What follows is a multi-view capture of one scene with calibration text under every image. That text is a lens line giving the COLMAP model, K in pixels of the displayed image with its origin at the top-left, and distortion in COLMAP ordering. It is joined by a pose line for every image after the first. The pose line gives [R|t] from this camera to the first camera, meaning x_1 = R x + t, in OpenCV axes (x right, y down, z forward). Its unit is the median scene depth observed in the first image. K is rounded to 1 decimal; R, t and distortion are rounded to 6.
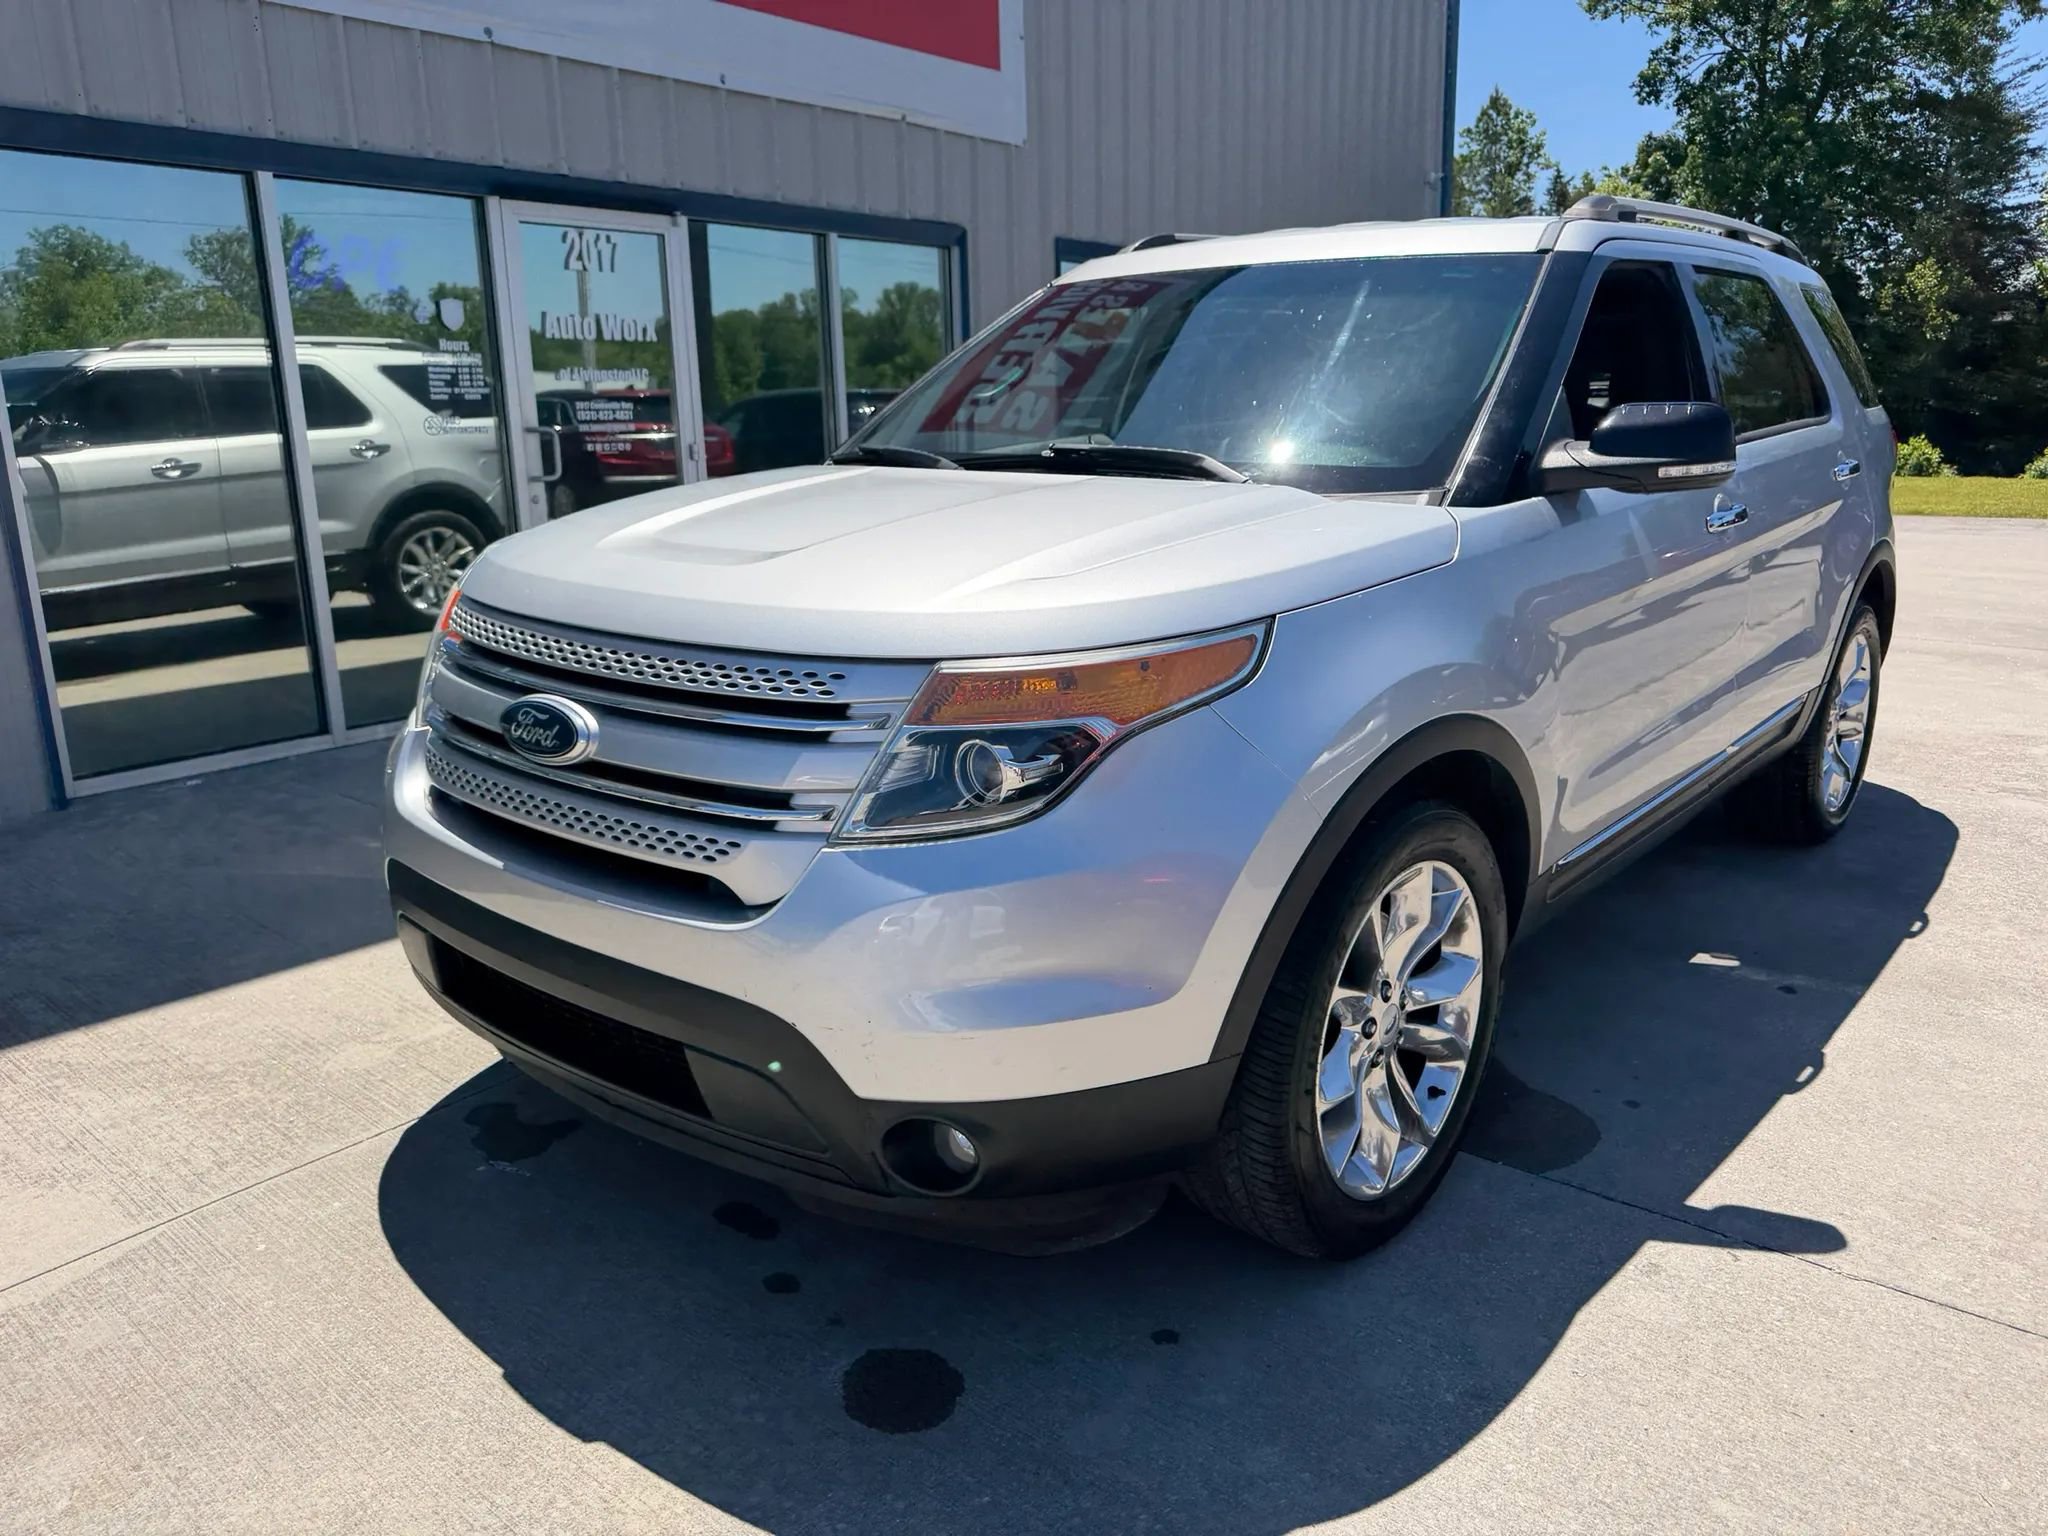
lens RADIAL K [[1453.3, 0, 1034.2], [0, 1453.3, 753.6], [0, 0, 1]] dist [0.013373, -0.019390]
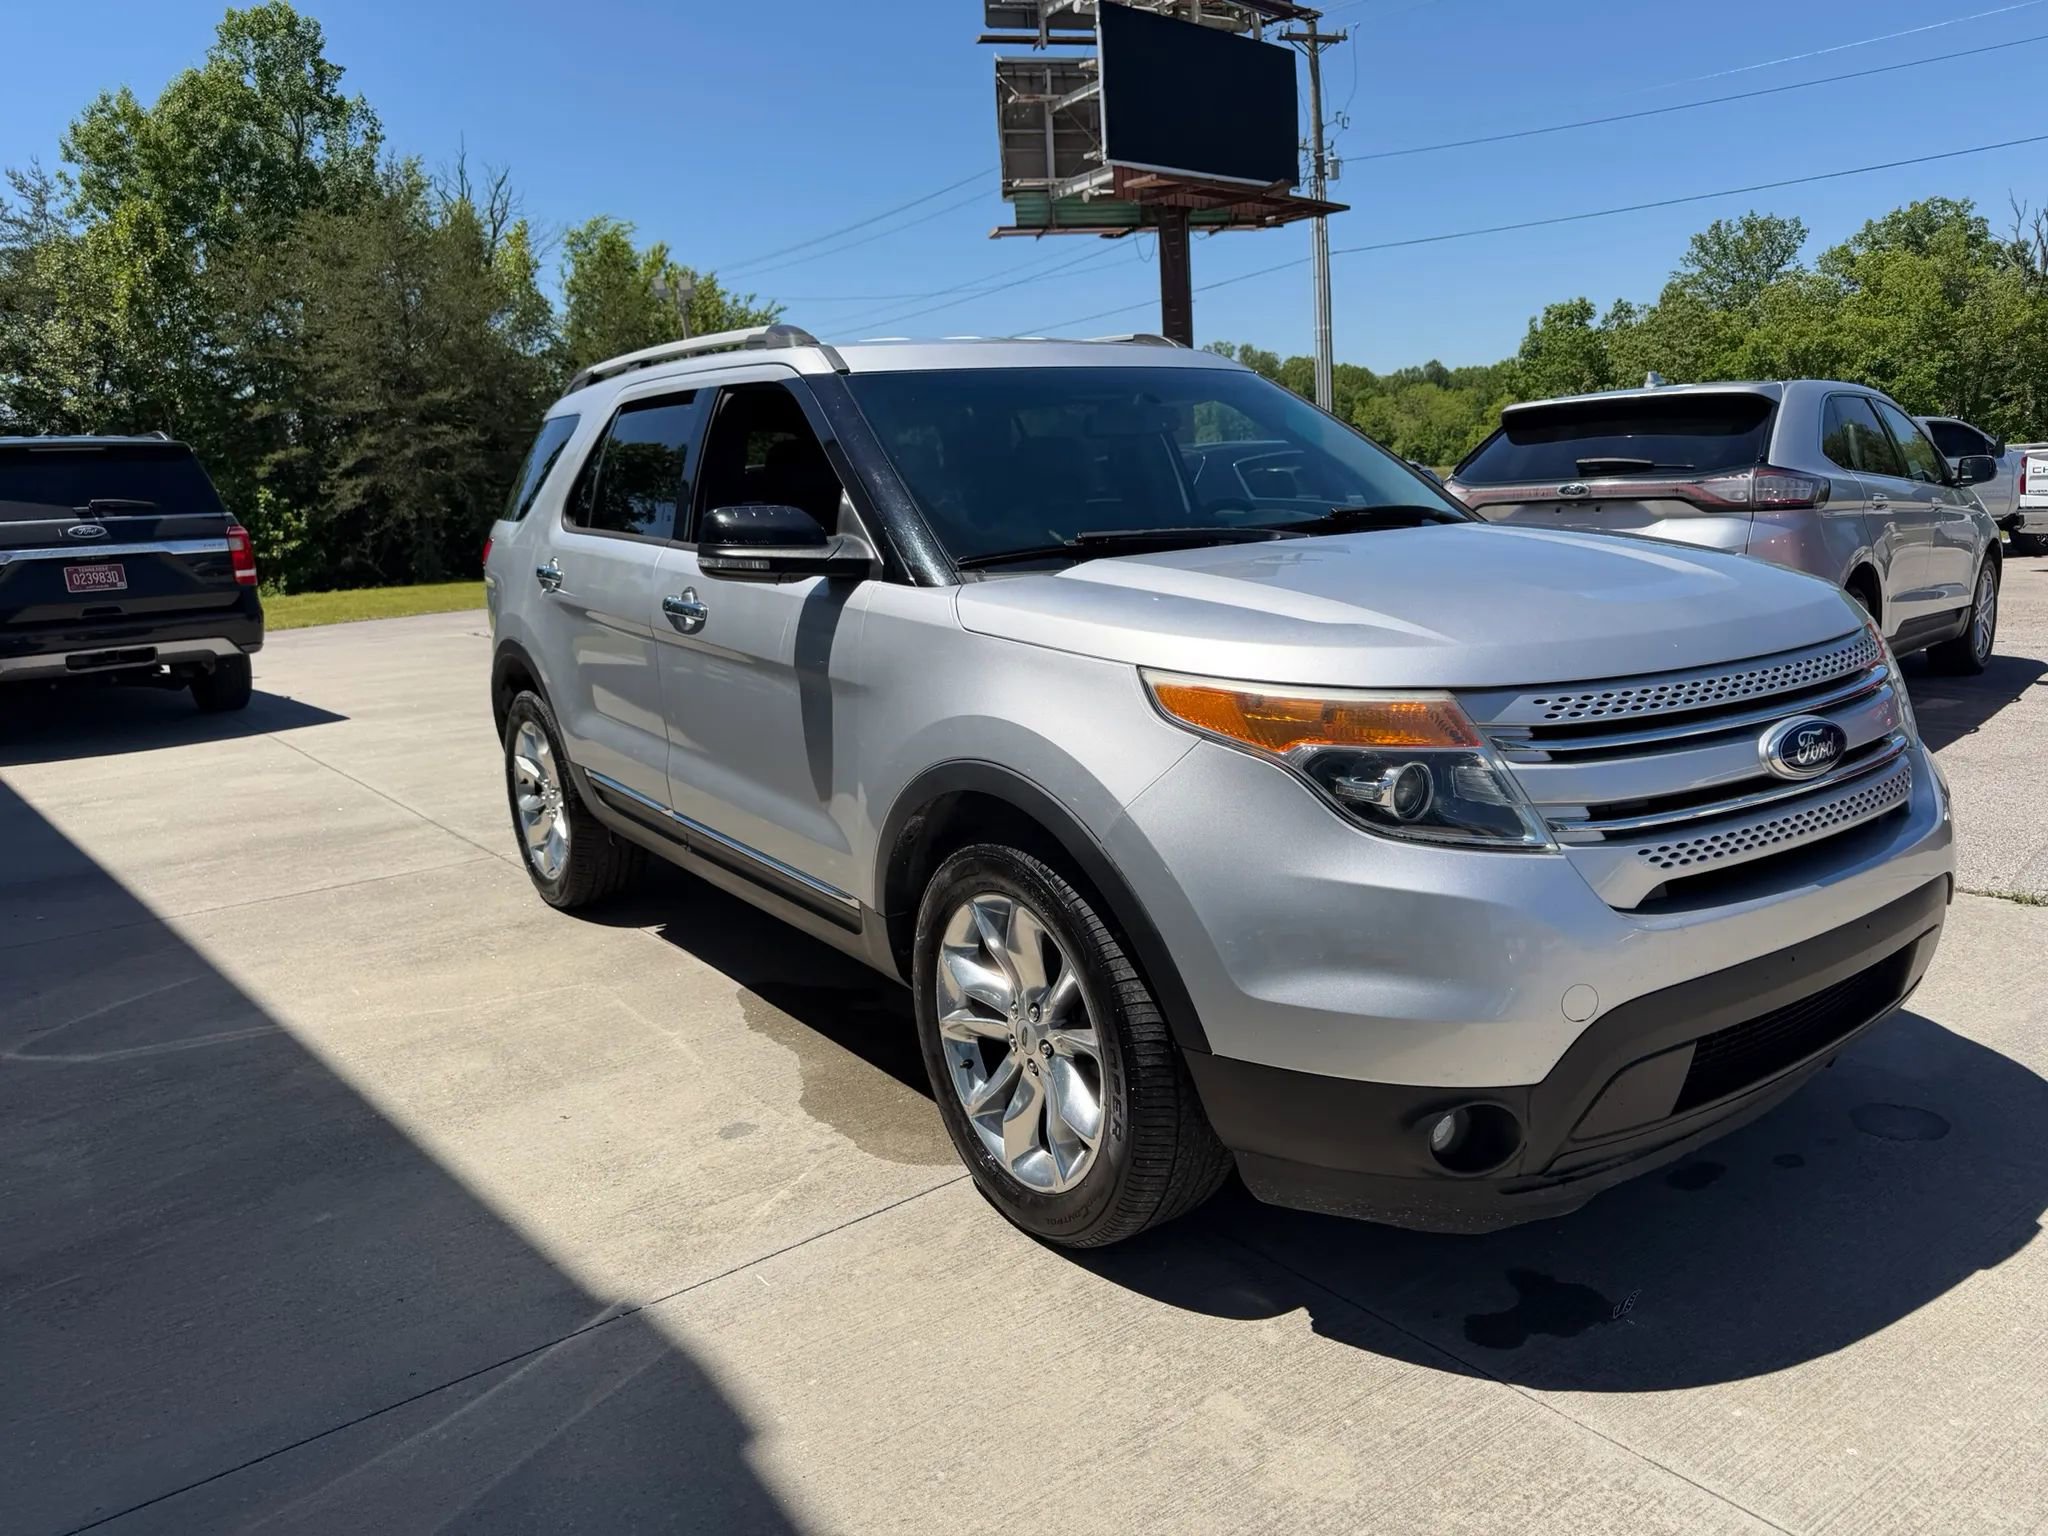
lens RADIAL K [[1453.3, 0, 1034.2], [0, 1453.3, 755.9], [0, 0, 1]] dist [0.013373, -0.019390]
pose [[0.245151, -0.187836, 0.951114, -0.566988], [0.278475, 0.953352, 0.116500, -0.111336], [-0.928630, 0.236301, 0.286023, 0.459054]]
